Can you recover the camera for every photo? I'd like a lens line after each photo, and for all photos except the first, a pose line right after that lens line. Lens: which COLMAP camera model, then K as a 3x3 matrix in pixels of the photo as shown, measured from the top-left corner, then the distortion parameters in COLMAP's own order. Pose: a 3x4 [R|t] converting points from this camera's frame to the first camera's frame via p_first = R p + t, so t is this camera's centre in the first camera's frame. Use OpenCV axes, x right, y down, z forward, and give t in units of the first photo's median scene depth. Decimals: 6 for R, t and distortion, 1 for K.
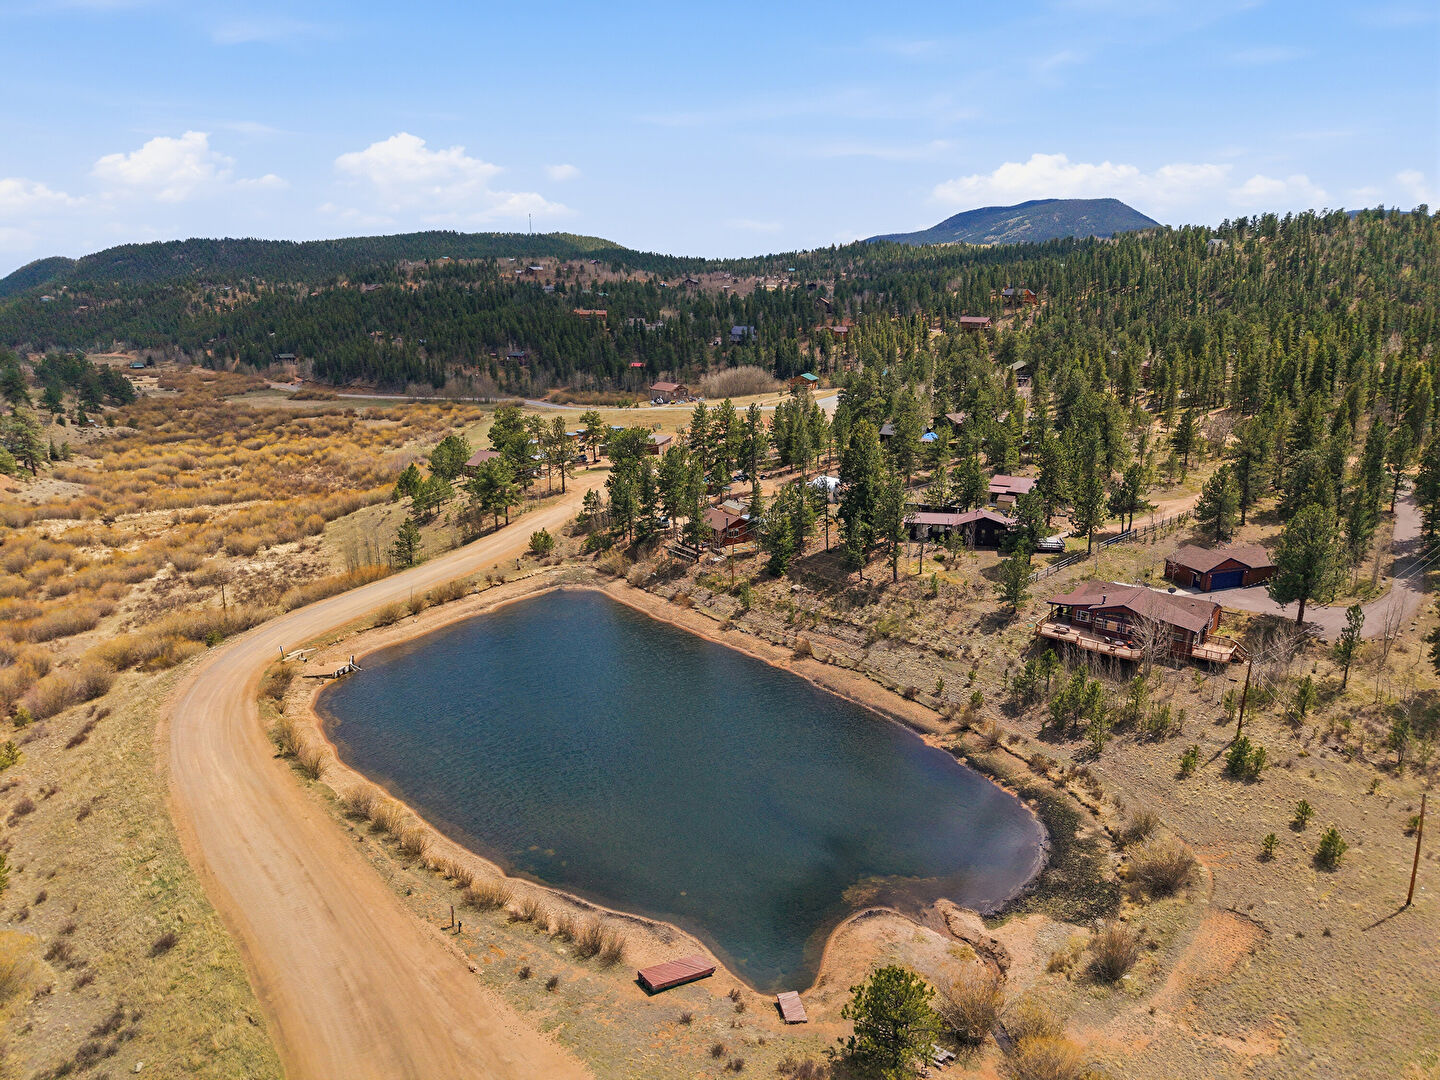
lens RADIAL K [[960.6, 0, 713.0], [0, 960.6, 536.9], [0, 0, 1]] dist [0.011485, -0.020959]
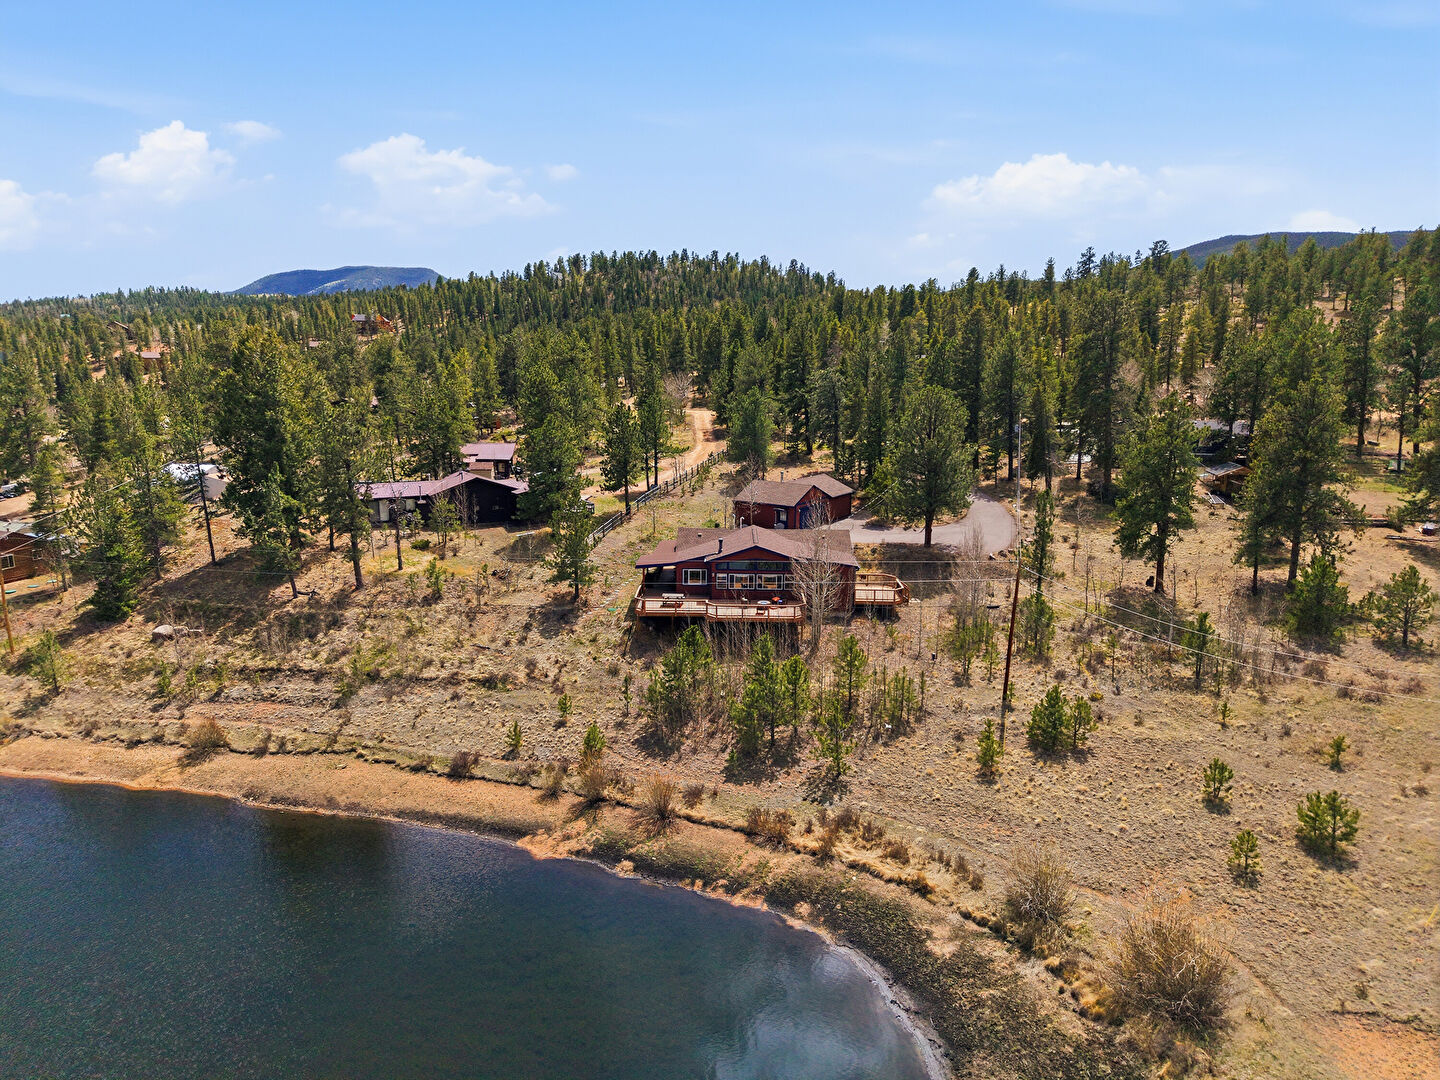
lens RADIAL K [[970.6, 0, 719.8], [0, 970.6, 489.0], [0, 0, 1]] dist [0.024009, -0.006983]
pose [[0.787587, -0.081406, 0.610803, 0.006542], [0.152929, 0.986046, -0.065774, 0.061519], [-0.596925, 0.145212, 0.789046, 0.414224]]
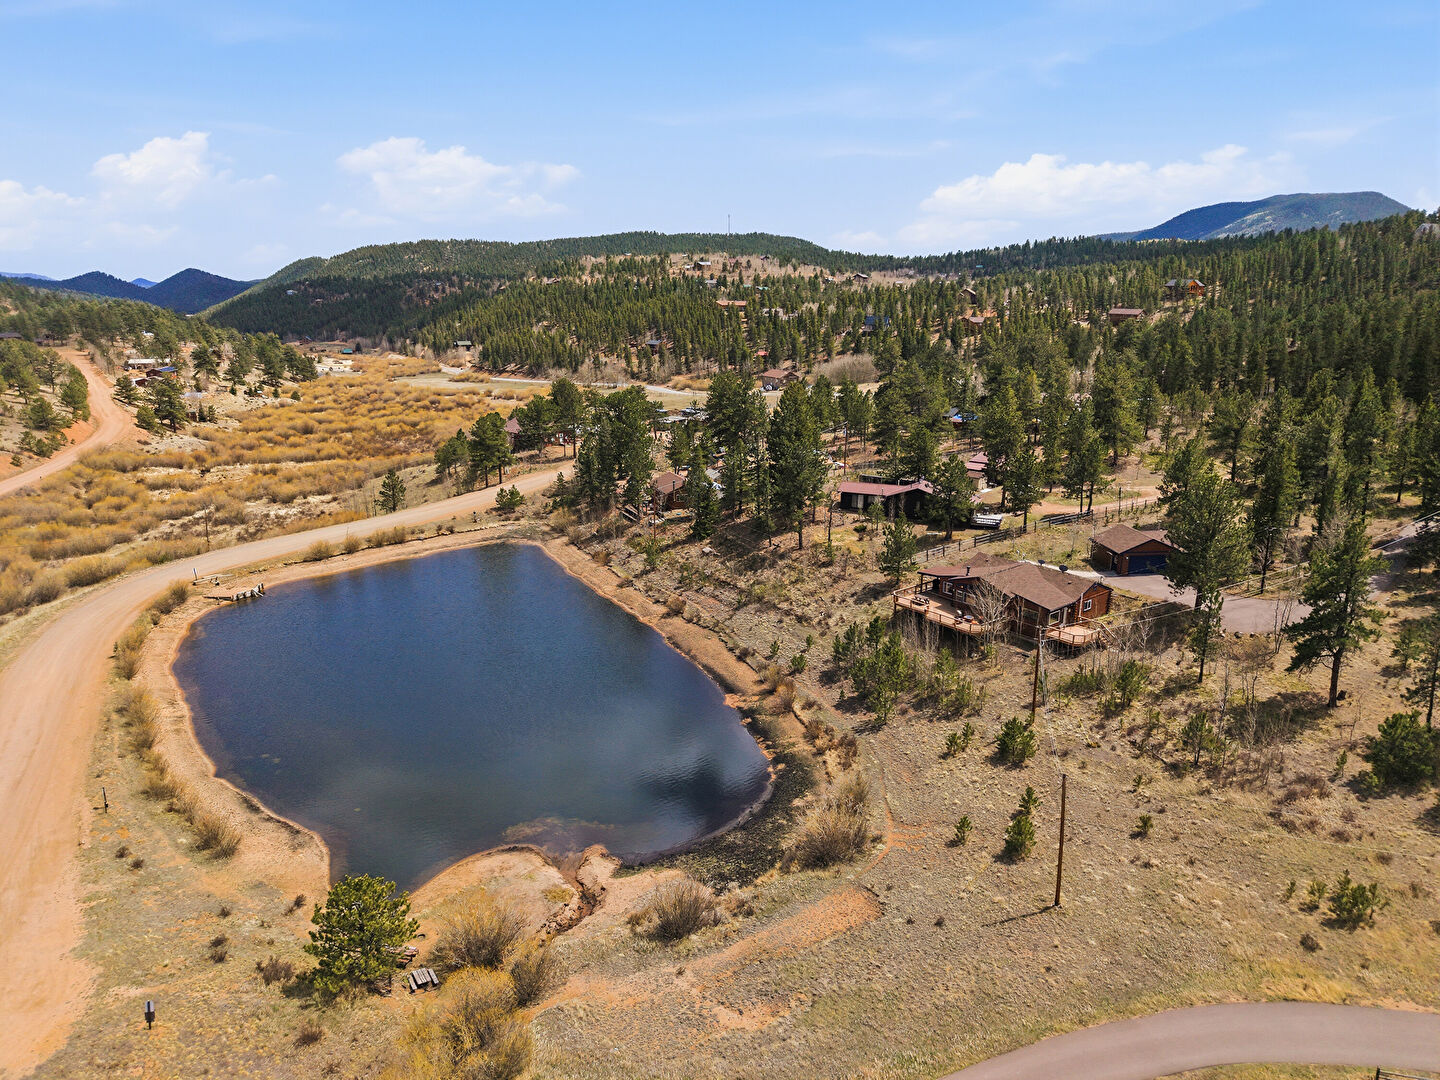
lens RADIAL K [[950.0, 0, 720.0], [0, 950.0, 540.0], [0, 0, 1]] dist [0.047301, -0.066996]
pose [[0.978681, 0.056284, -0.197523, 0.308259], [-0.055853, 0.998409, 0.007755, 0.036346], [0.197645, 0.003442, 0.980268, 0.056779]]
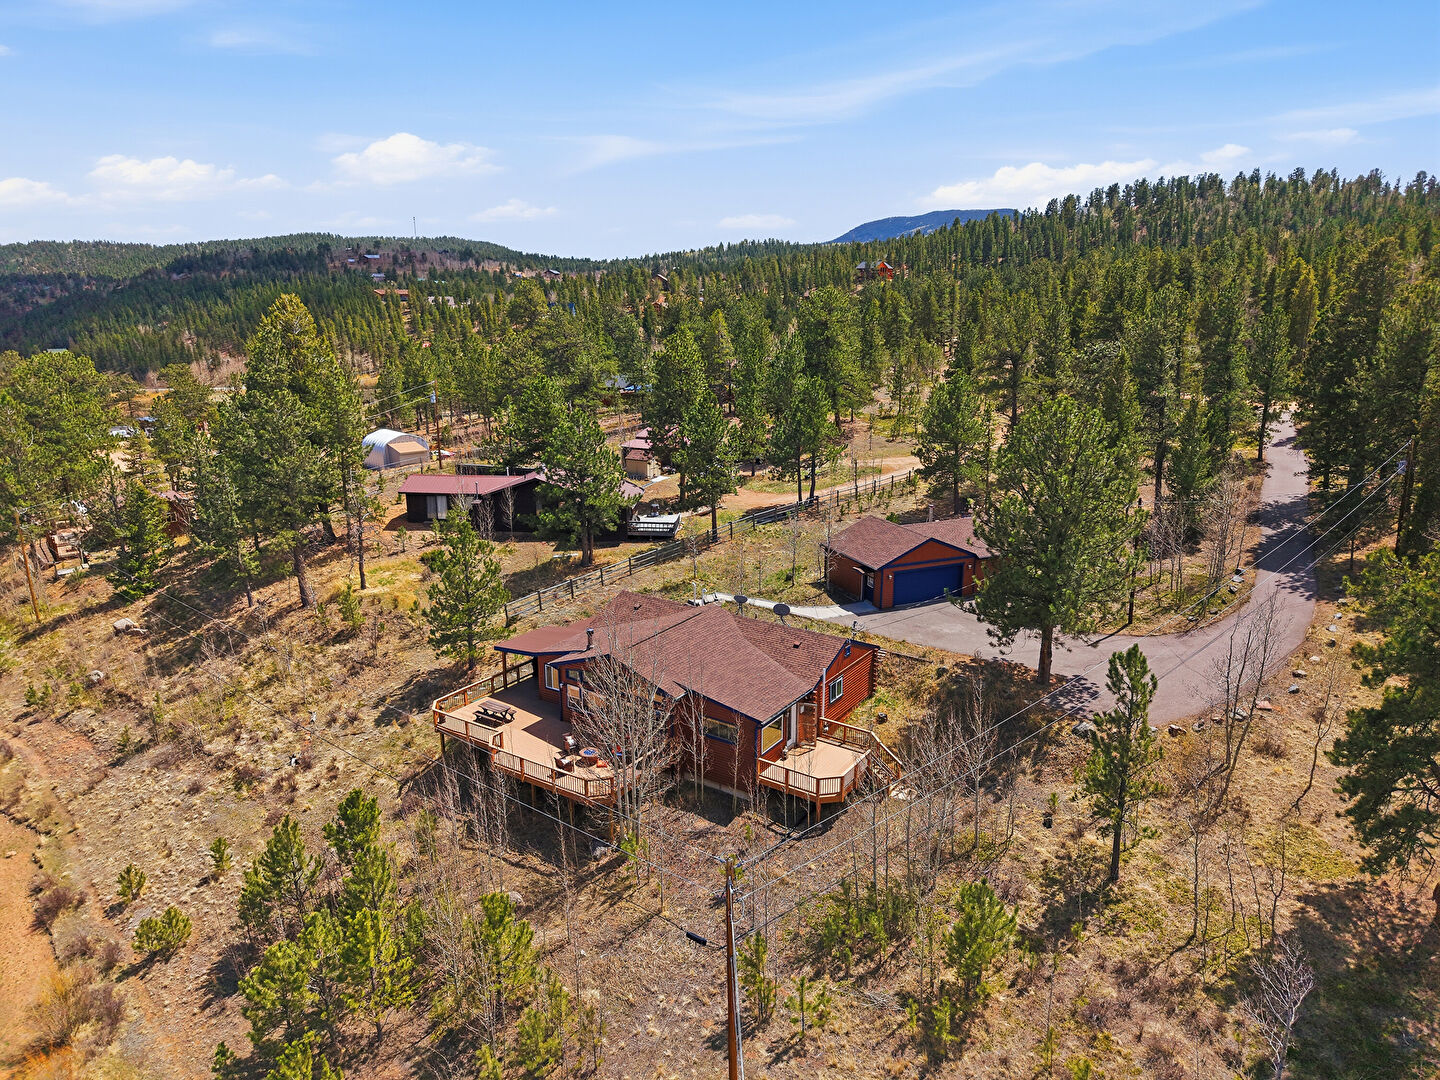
lens RADIAL K [[950.0, 0, 720.0], [0, 950.0, 540.0], [0, 0, 1]] dist [0.047301, -0.066996]
pose [[0.996176, -0.025296, 0.083629, 0.375354], [0.026193, 0.999610, -0.009643, 0.023406], [-0.083352, 0.011797, 0.996450, 0.508935]]
